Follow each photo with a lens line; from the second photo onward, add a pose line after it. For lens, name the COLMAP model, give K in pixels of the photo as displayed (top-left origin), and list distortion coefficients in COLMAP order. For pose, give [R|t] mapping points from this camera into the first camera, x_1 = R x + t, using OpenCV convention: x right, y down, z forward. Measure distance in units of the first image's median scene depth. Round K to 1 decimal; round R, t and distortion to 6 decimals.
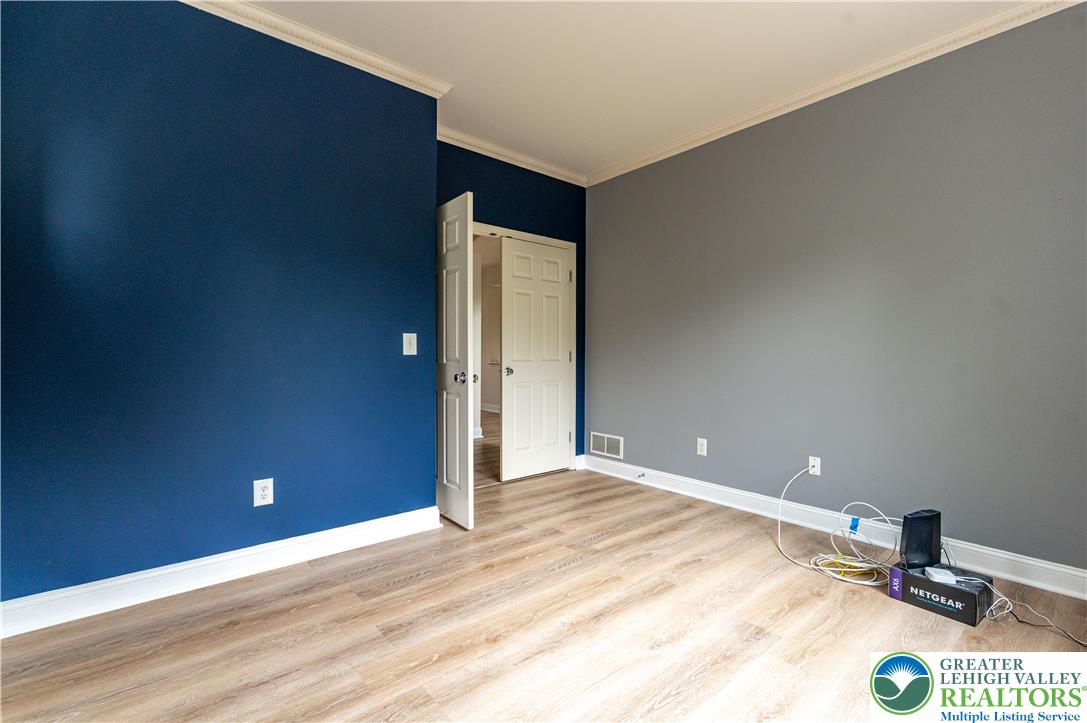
lens RADIAL K [[472.7, 0, 545.6], [0, 472.7, 361.1], [0, 0, 1]] dist [0.000937, -0.000661]
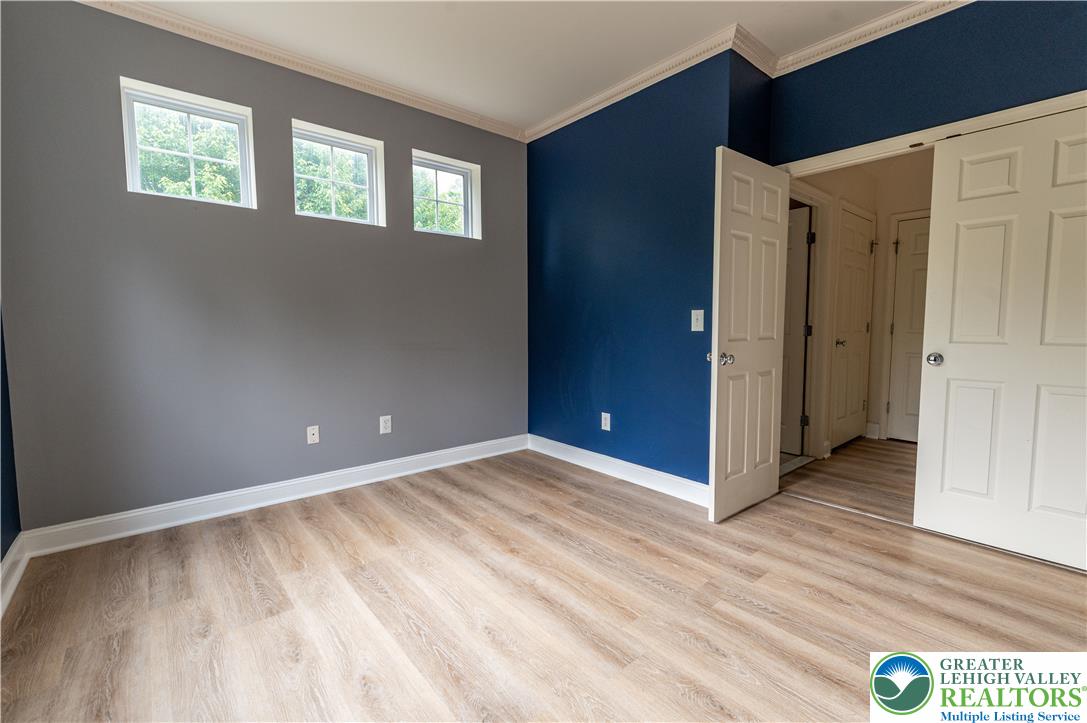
lens RADIAL K [[472.7, 0, 576.2], [0, 472.7, 358.2], [0, 0, 1]] dist [0.000937, -0.000661]
pose [[0.043329, 0.073598, -0.996346, 0.835832], [-0.013244, 0.997238, 0.073088, -0.029691], [0.998973, 0.010029, 0.044184, 0.797728]]
